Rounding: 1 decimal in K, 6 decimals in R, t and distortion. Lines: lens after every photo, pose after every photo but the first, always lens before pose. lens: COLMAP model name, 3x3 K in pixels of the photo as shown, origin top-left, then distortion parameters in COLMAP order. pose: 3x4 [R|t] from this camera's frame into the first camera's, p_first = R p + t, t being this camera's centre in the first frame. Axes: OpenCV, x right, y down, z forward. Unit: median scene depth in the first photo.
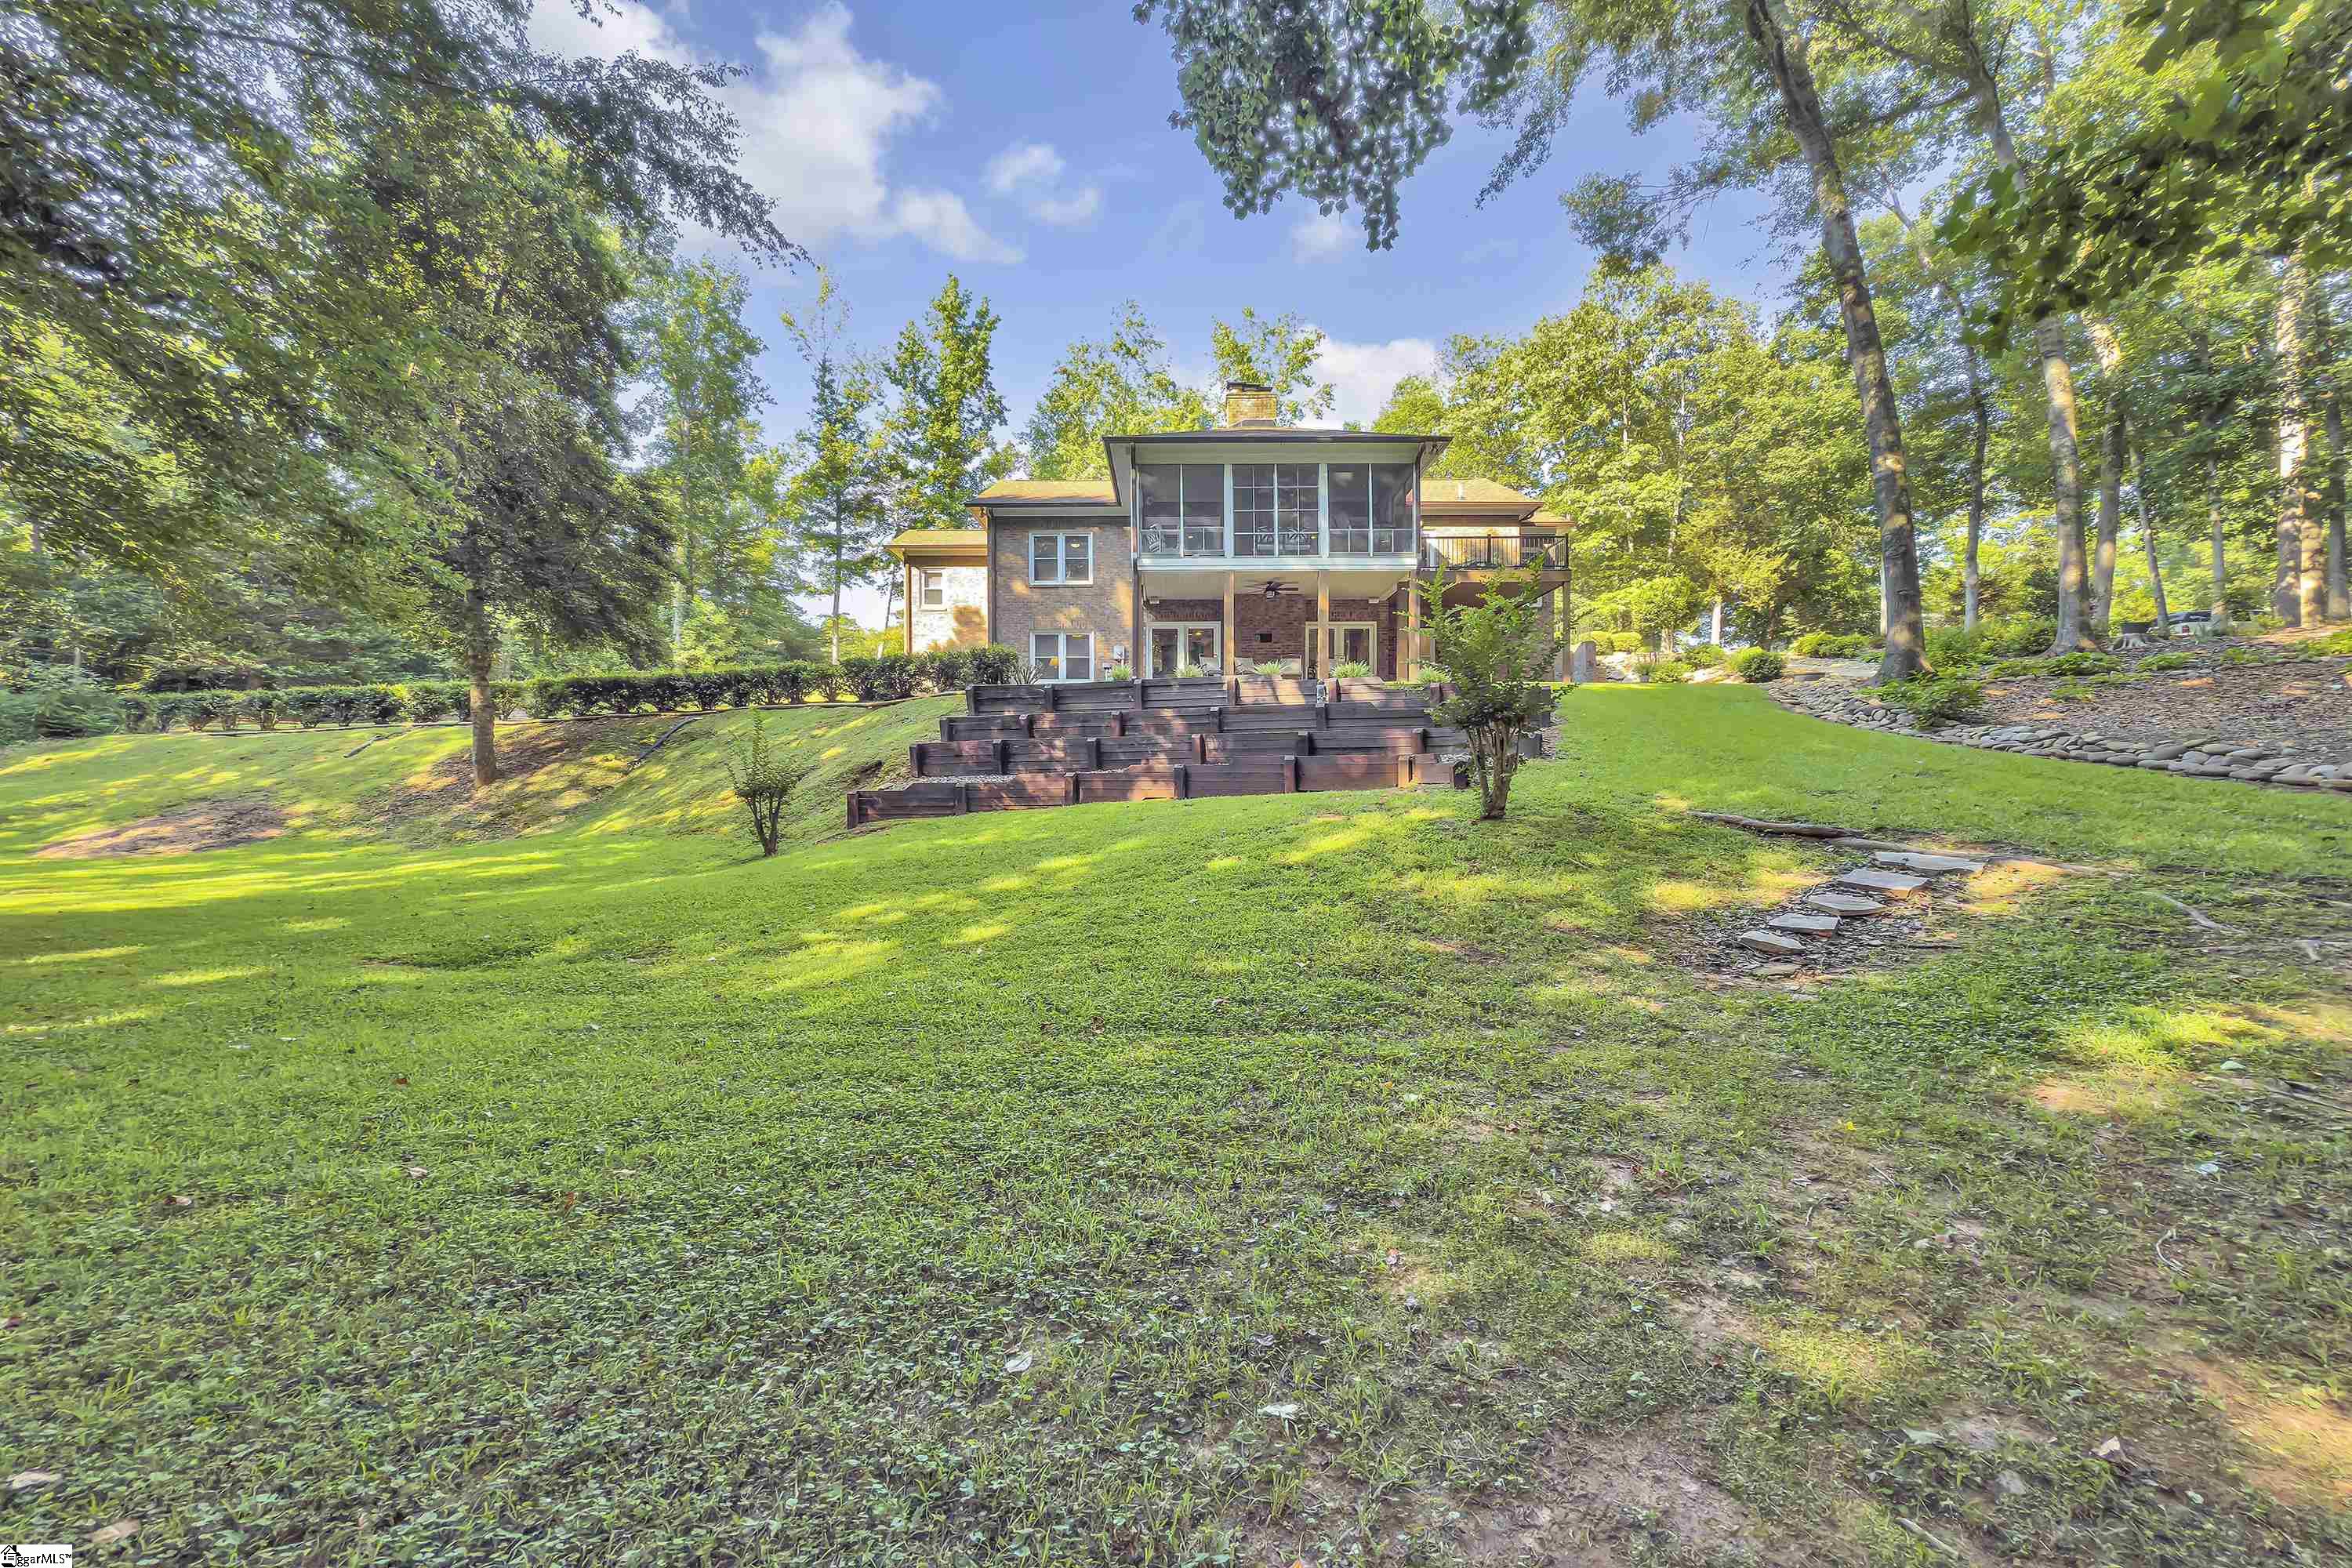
lens RADIAL K [[955.1, 0, 1174.7], [0, 955.1, 784.9], [0, 0, 1]] dist [0.002108, 0.000392]
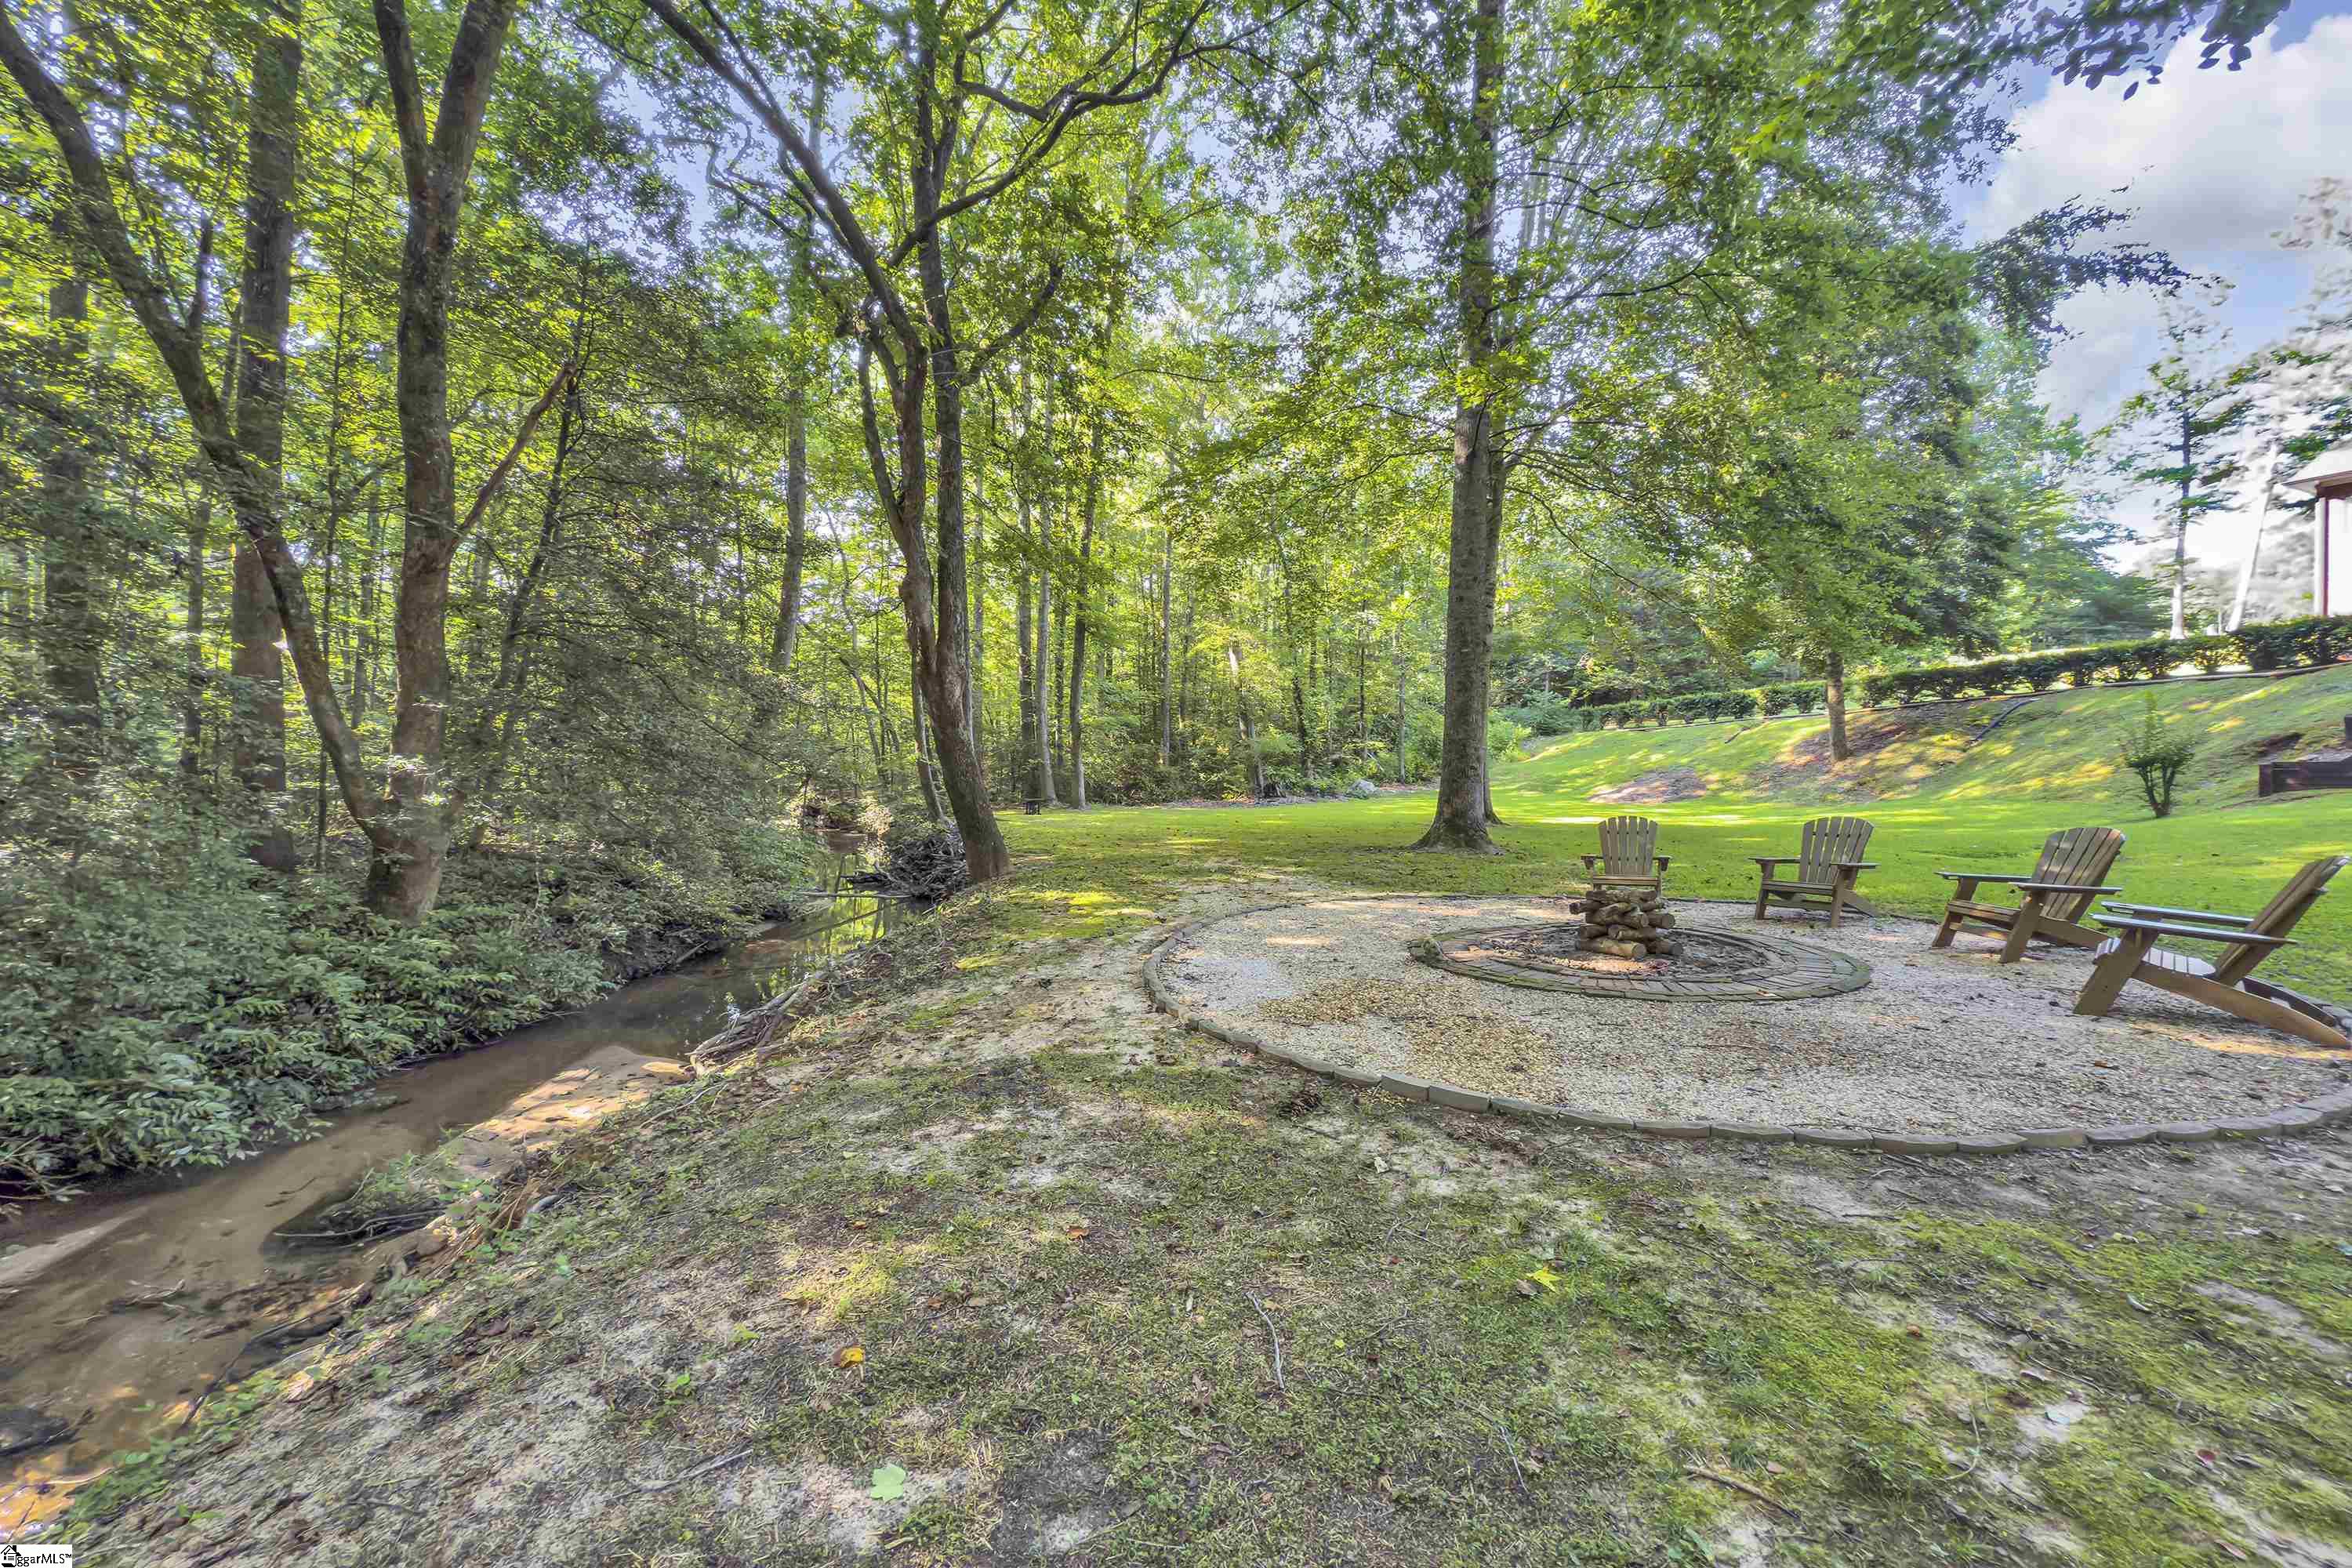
lens RADIAL K [[955.1, 0, 1172.7], [0, 955.1, 776.1], [0, 0, 1]] dist [0.002108, 0.000392]
pose [[0.426261, 0.008425, -0.904561, 0.072221], [-0.000363, 0.999958, 0.009142, 0.008689], [0.904600, -0.003569, 0.426246, -0.370013]]
